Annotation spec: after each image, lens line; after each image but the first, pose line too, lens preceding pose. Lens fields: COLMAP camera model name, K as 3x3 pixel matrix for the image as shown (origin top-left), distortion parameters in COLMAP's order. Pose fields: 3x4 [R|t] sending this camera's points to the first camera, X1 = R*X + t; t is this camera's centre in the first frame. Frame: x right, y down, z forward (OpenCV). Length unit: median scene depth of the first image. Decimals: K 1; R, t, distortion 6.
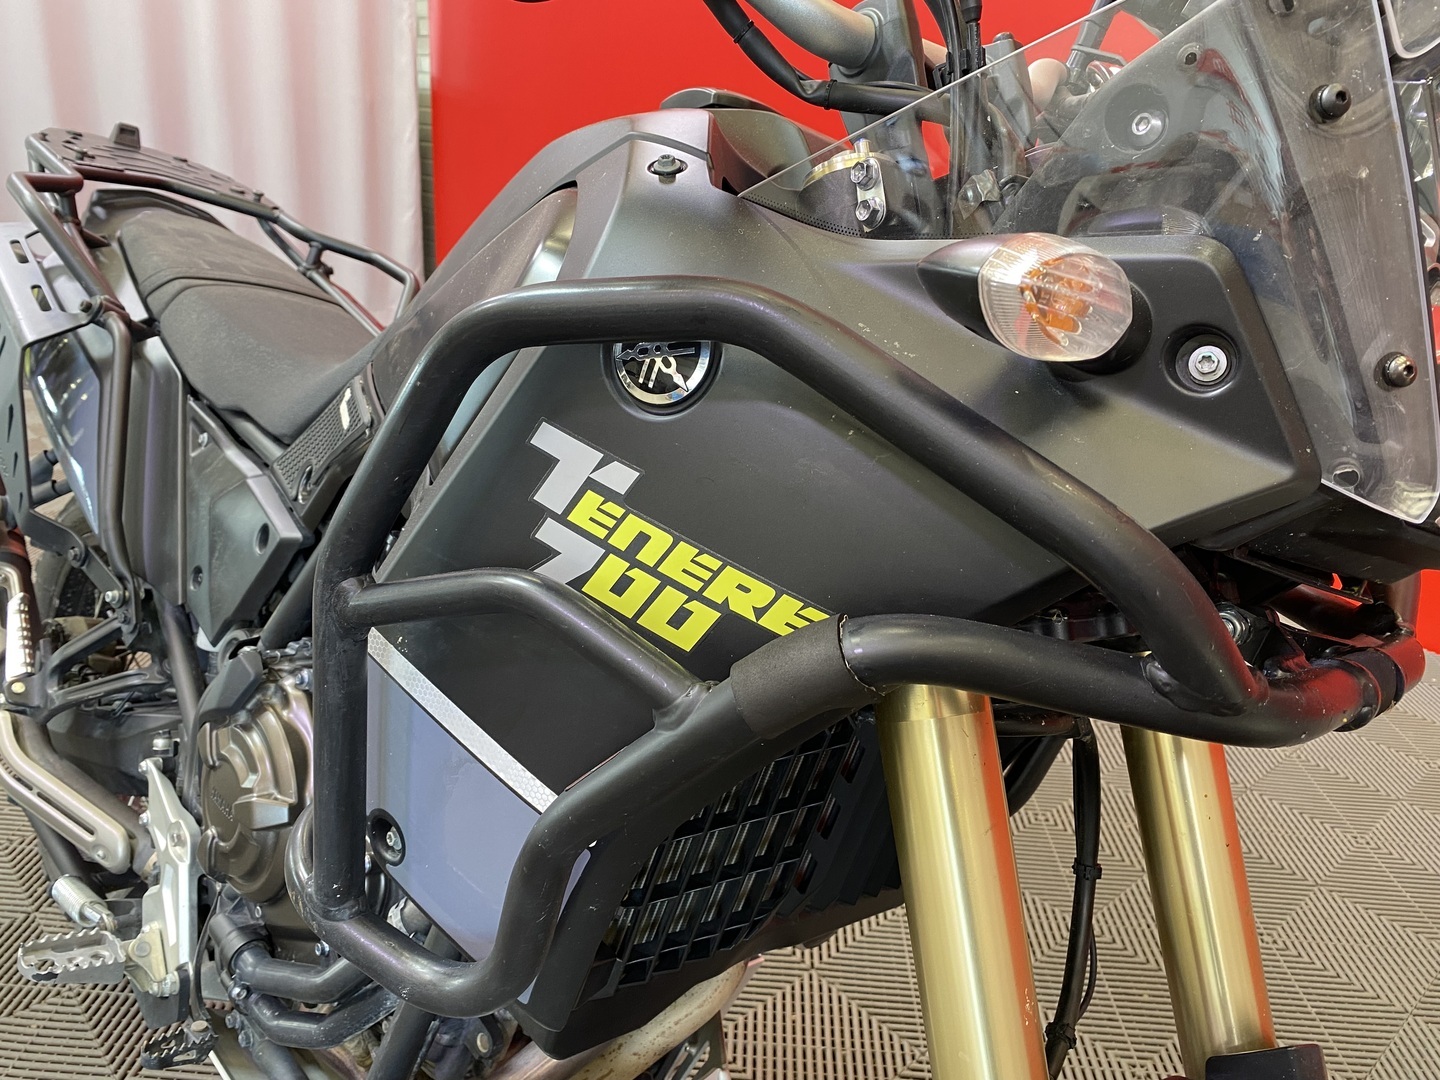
lens RADIAL K [[1189.8, 0, 720.0], [0, 1189.8, 540.0], [0, 0, 1]] dist [0.051793, -0.007855]
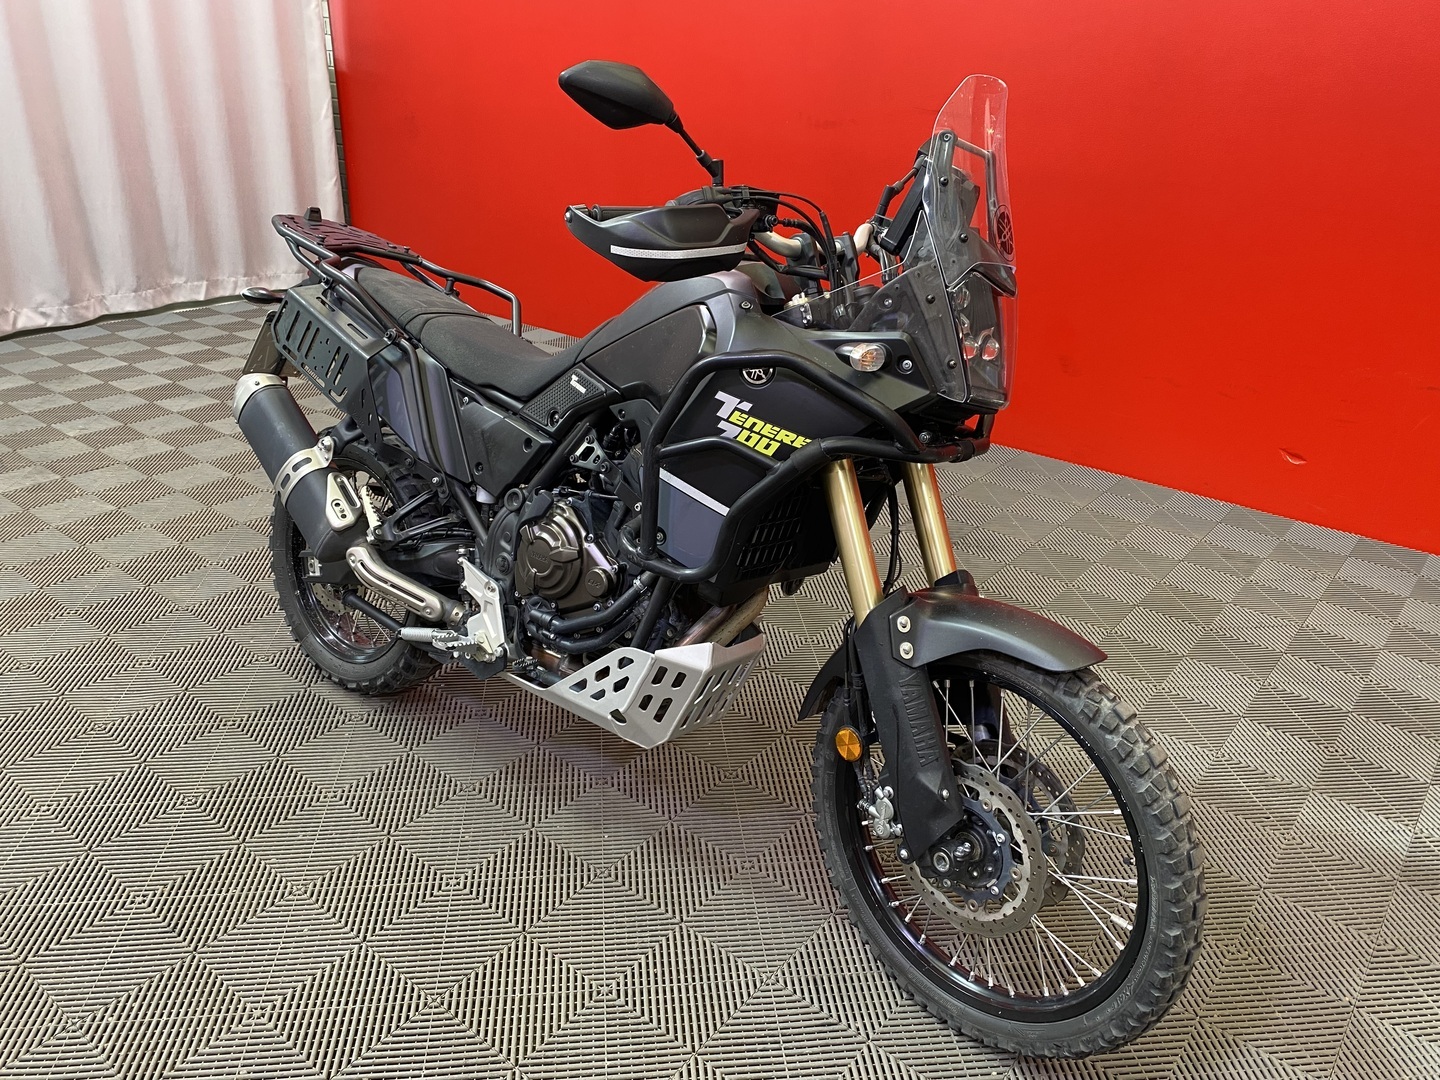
lens RADIAL K [[1098.4, 0, 720.0], [0, 1098.4, 540.0], [0, 0, 1]] dist [-0.004038, -0.005861]
pose [[0.990649, -0.091584, 0.101129, -0.507253], [0.082072, 0.992134, 0.094519, 0.023033], [-0.108990, -0.085336, 0.990373, -2.105555]]
